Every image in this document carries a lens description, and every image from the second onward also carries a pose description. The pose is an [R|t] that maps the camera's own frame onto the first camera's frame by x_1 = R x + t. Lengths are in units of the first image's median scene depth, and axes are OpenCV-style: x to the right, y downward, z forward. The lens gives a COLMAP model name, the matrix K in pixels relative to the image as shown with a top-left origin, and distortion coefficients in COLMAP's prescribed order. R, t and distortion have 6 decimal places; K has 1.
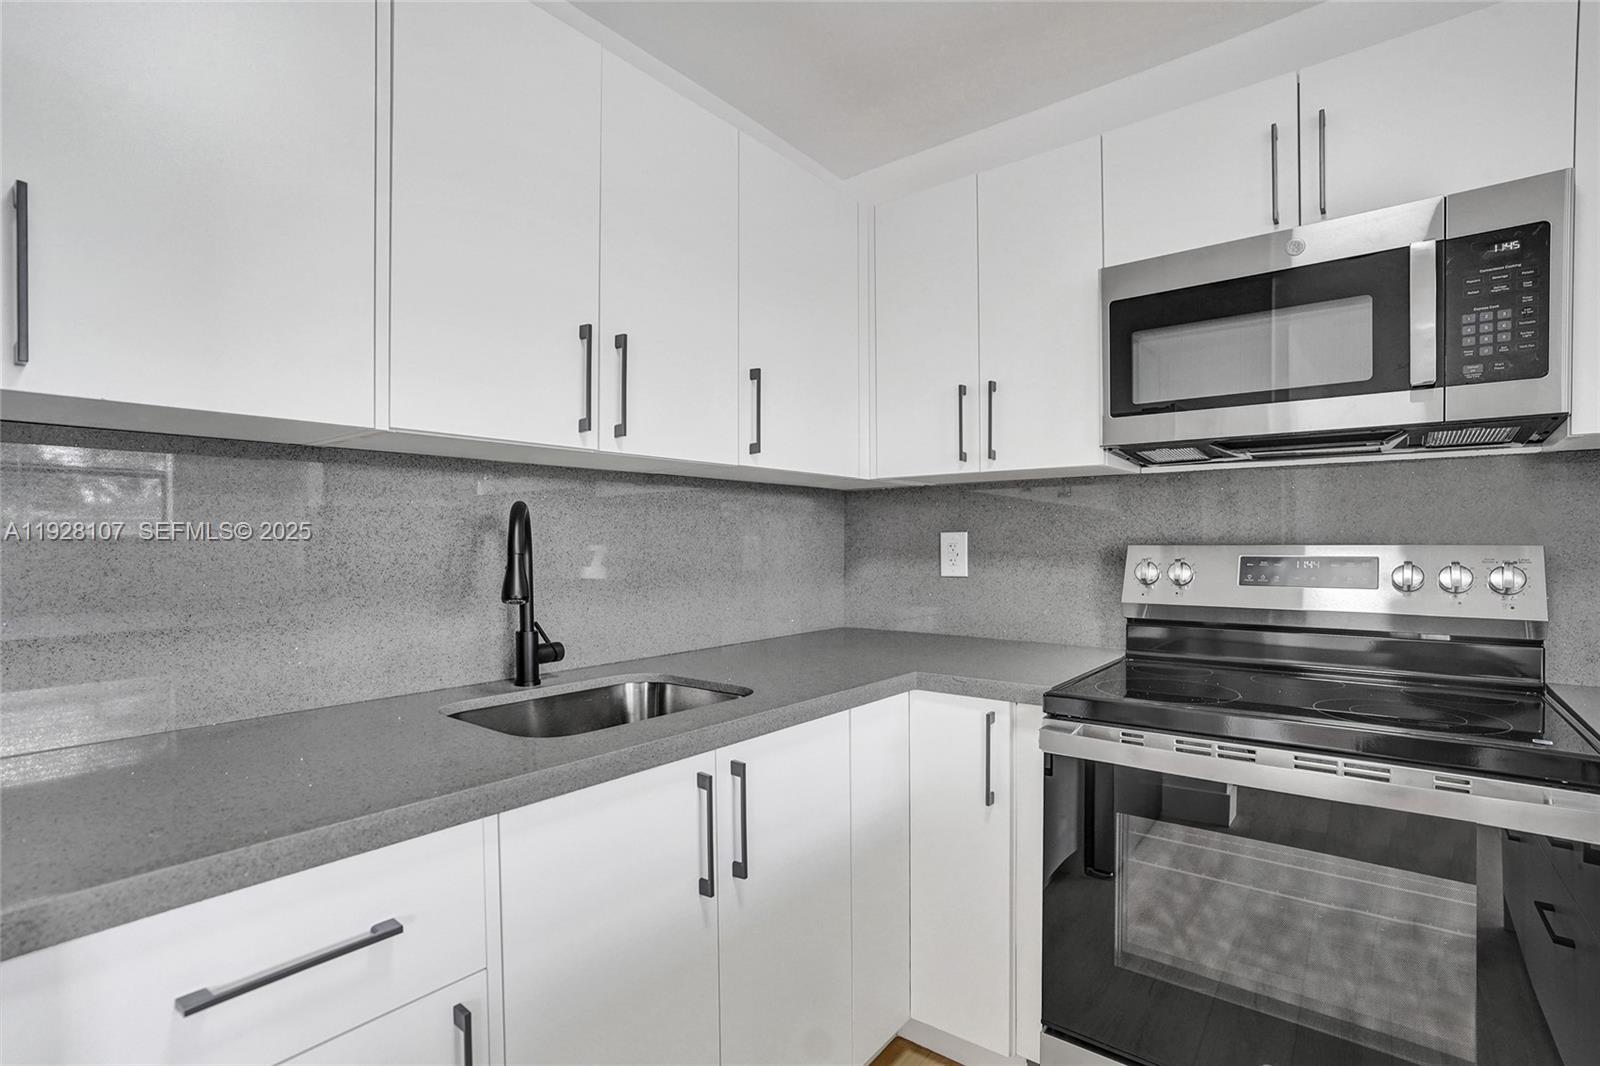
lens RADIAL K [[764.3, 0, 784.9], [0, 764.3, 551.7], [0, 0, 1]] dist [-0.056235, 0.028375]
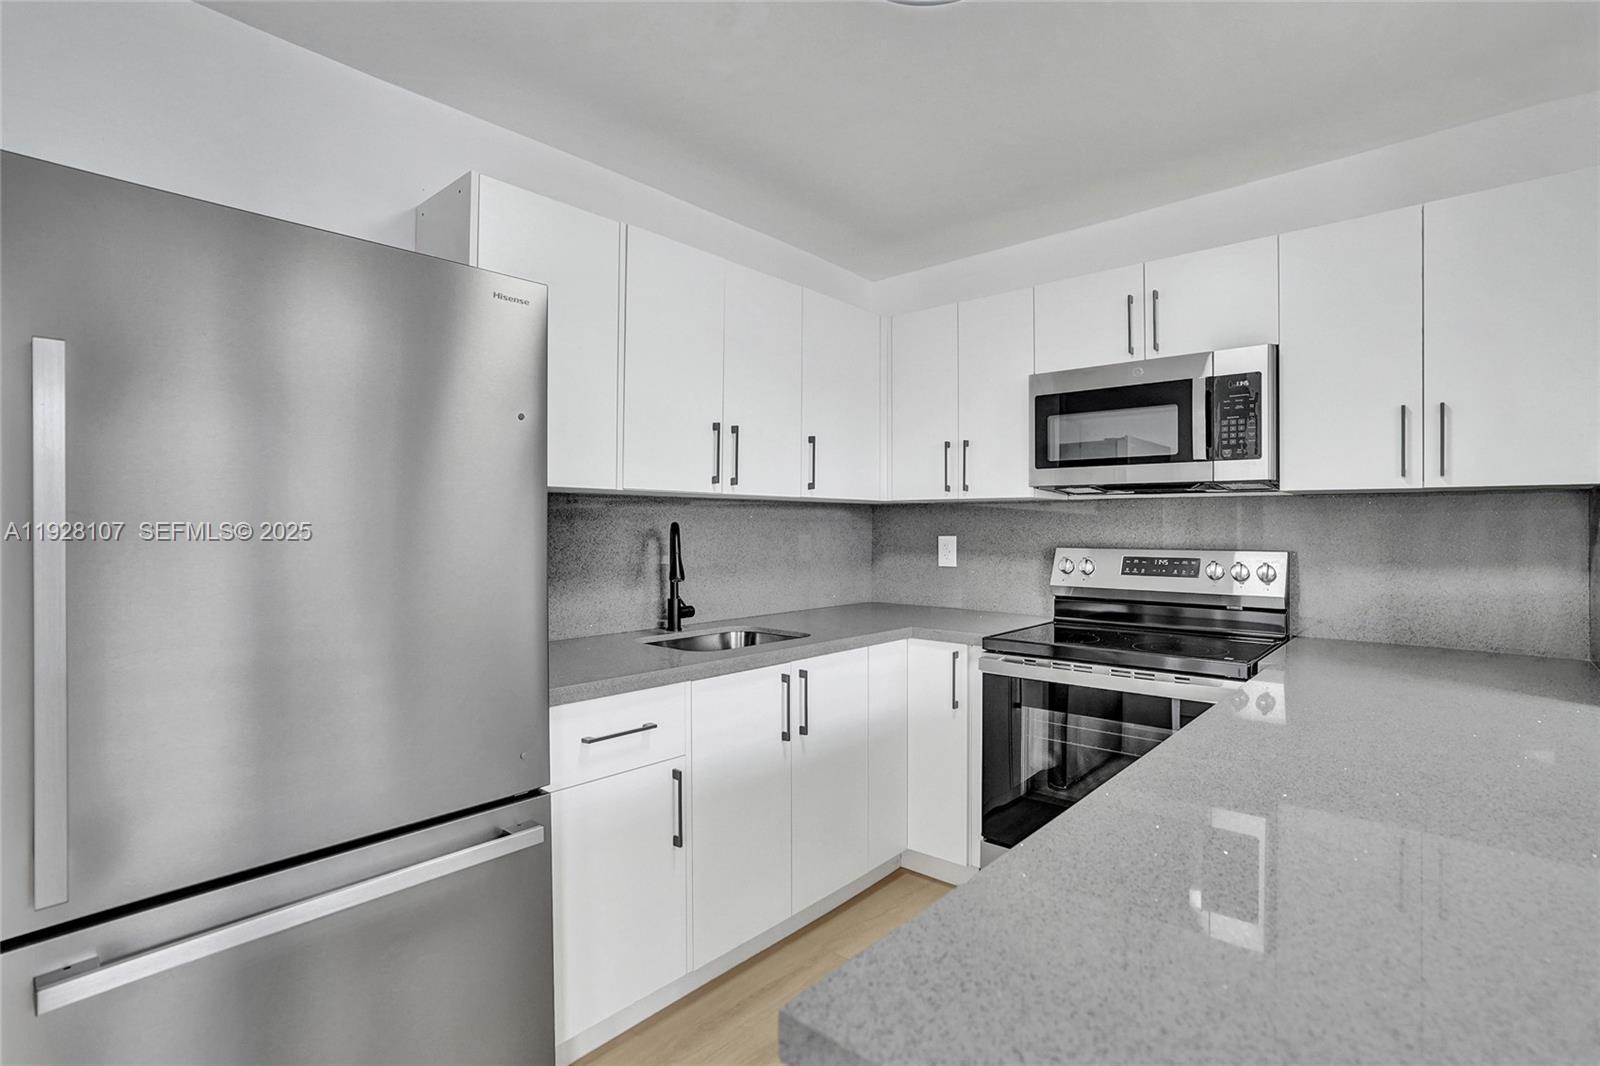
lens RADIAL K [[751.8, 0, 790.1], [0, 751.8, 531.6], [0, 0, 1]] dist [-0.050782, 0.025458]
pose [[0.998634, 0.006369, -0.051869, -0.001868], [-0.006711, 0.999957, -0.006405, -0.033156], [0.051826, 0.006744, 0.998633, -0.631216]]
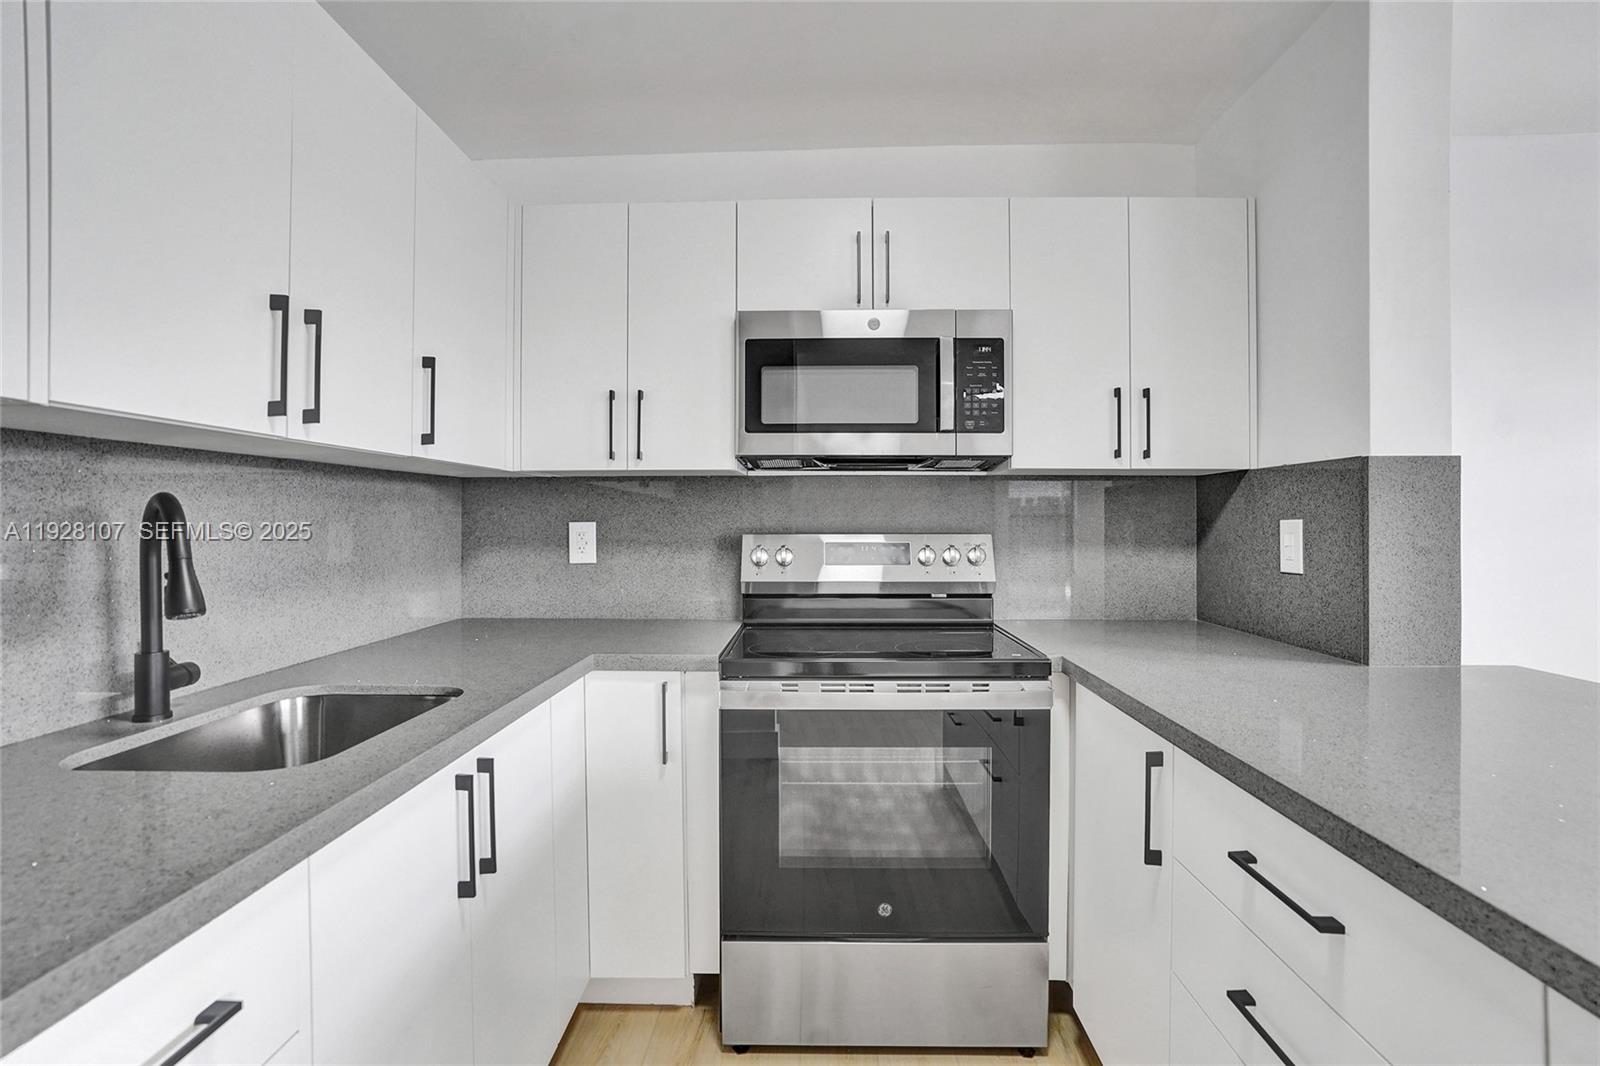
lens RADIAL K [[763.2, 0, 793.0], [0, 763.2, 524.2], [0, 0, 1]] dist [-0.052897, 0.026372]
pose [[0.796573, -0.002281, 0.604538, -0.274862], [0.006389, 0.999969, -0.004646, -0.022832], [-0.604509, 0.007563, 0.796563, -0.039293]]
